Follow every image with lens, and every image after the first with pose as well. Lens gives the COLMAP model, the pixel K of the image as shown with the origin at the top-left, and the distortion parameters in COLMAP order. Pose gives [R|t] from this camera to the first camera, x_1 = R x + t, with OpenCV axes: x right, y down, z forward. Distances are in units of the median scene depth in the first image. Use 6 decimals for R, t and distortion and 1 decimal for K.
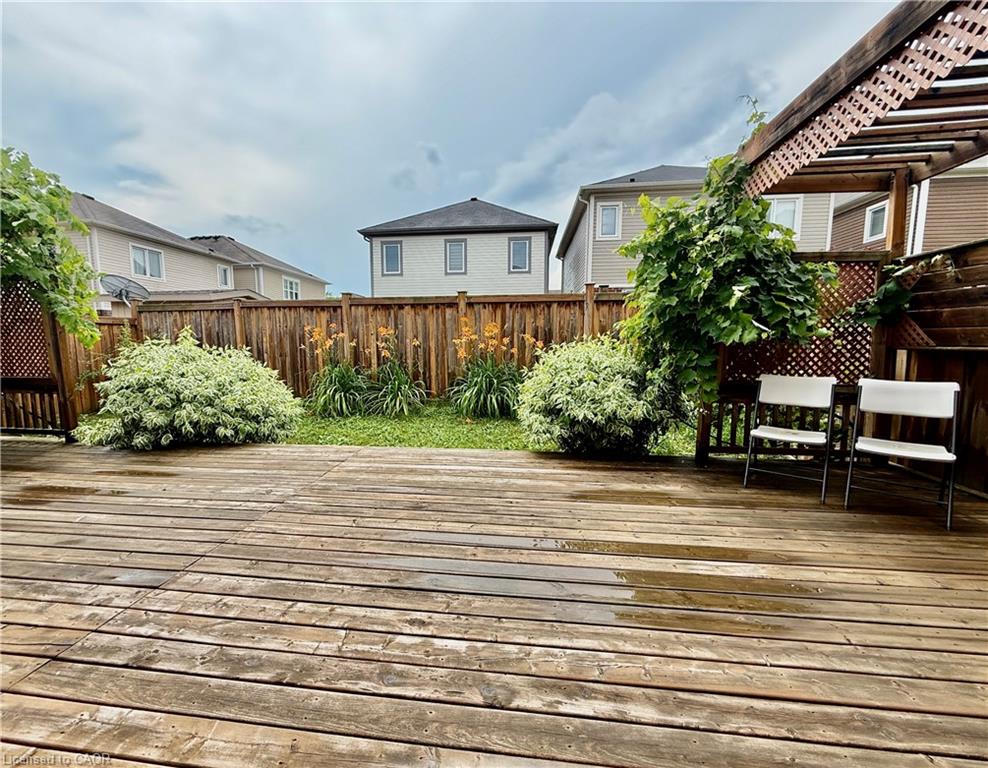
lens RADIAL K [[408.6, 0, 474.8], [0, 408.6, 386.5], [0, 0, 1]] dist [-0.003396, -0.000600]
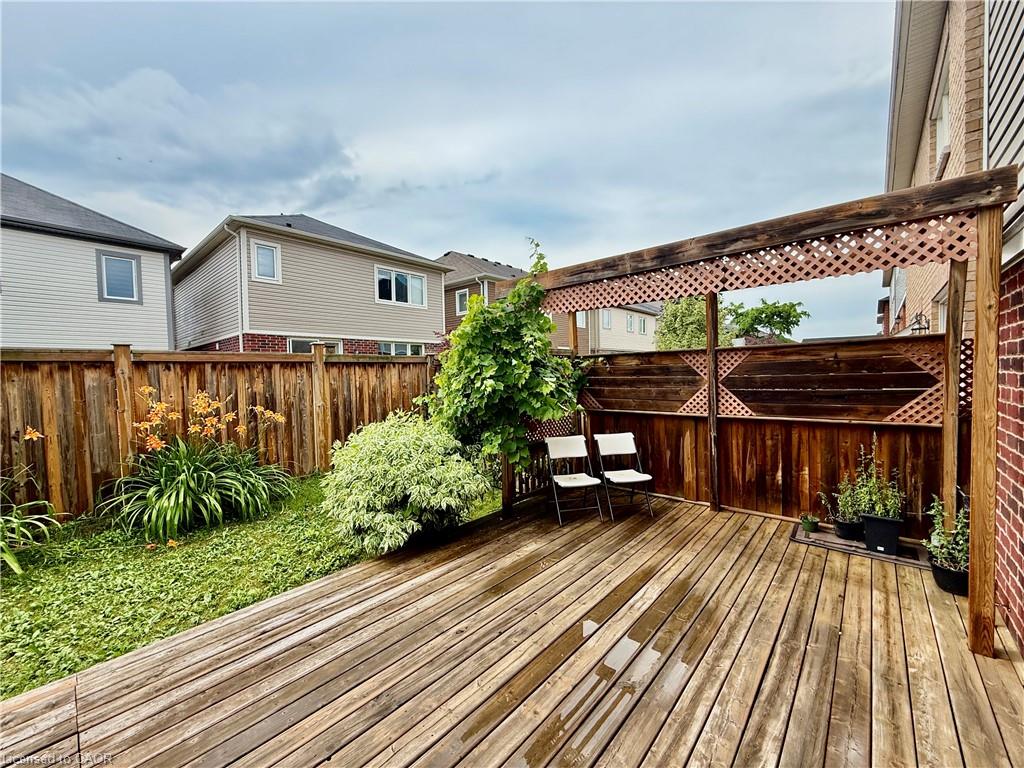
lens RADIAL K [[409.0, 0, 511.1], [0, 409.0, 386.5], [0, 0, 1]] dist [0.000587, -0.000061]
pose [[0.565759, -0.036212, 0.823775, -0.344439], [0.111234, 0.993255, -0.032732, -0.122141], [-0.817033, 0.110151, 0.565971, 0.223405]]
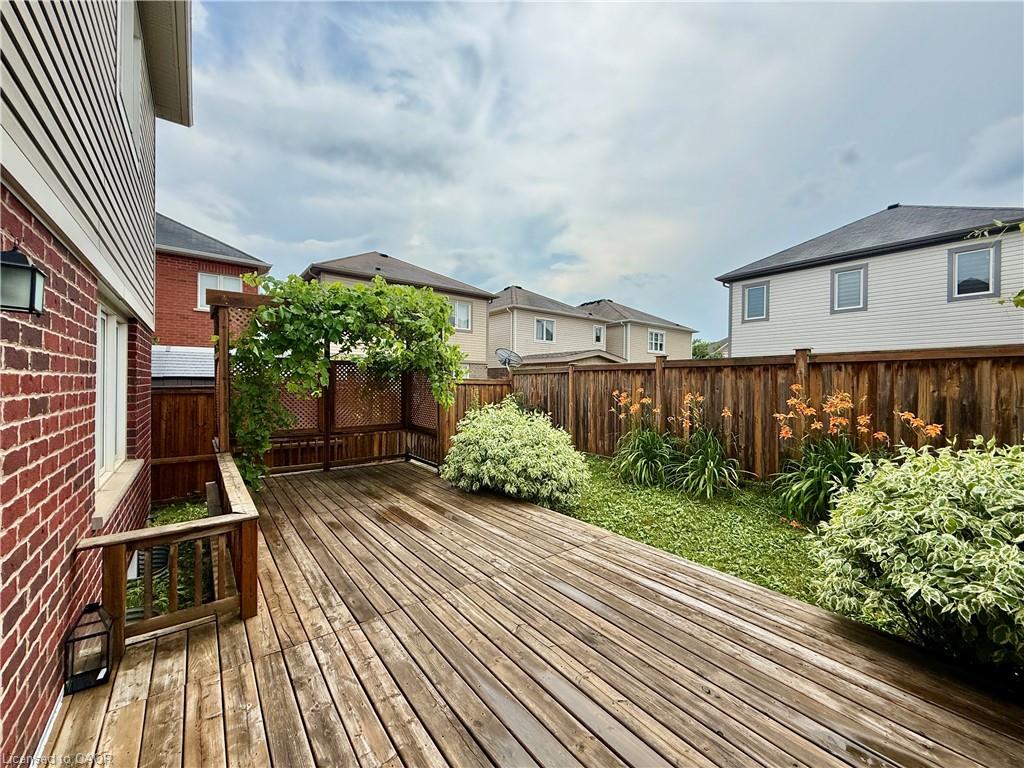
lens RADIAL K [[409.0, 0, 511.1], [0, 409.0, 386.5], [0, 0, 1]] dist [0.000587, -0.000061]
pose [[0.700566, 0.014976, -0.713430, 0.212844], [-0.090955, 0.993499, -0.068459, -0.095416], [0.707767, 0.112850, 0.697374, 0.136389]]
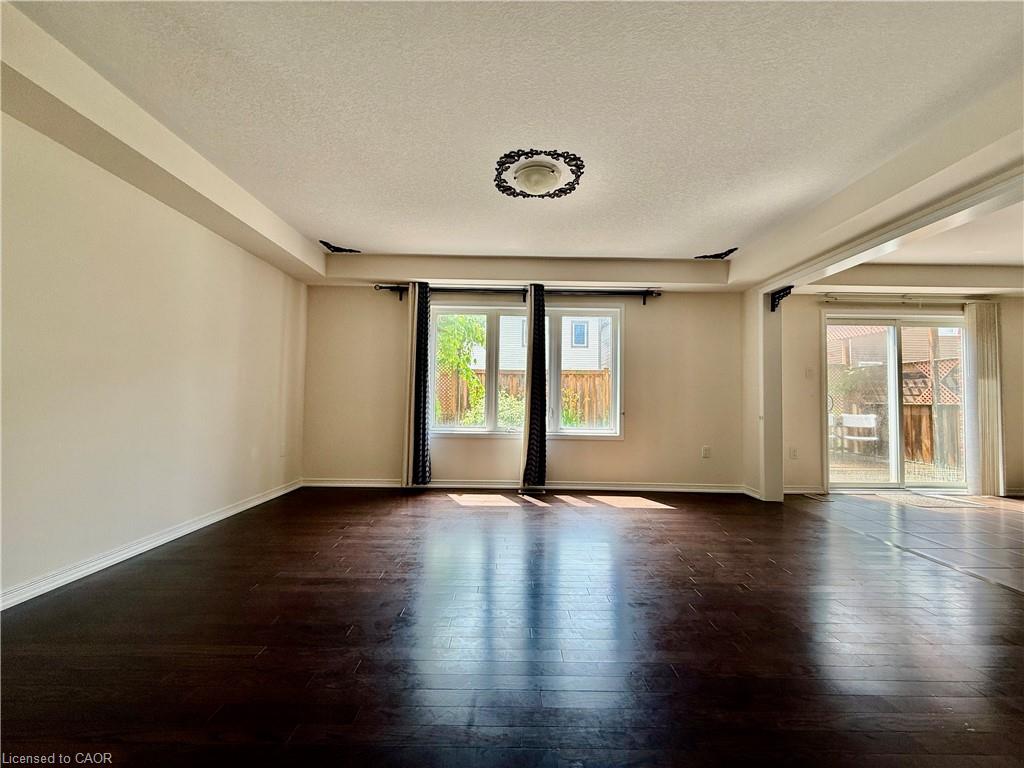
lens RADIAL K [[409.0, 0, 511.1], [0, 409.0, 386.5], [0, 0, 1]] dist [0.000587, -0.000061]
pose [[0.990961, 0.020932, 0.132507, -0.990503], [-0.002064, 0.990014, -0.140954, 0.117343], [-0.134134, 0.139406, 0.981109, -0.865323]]
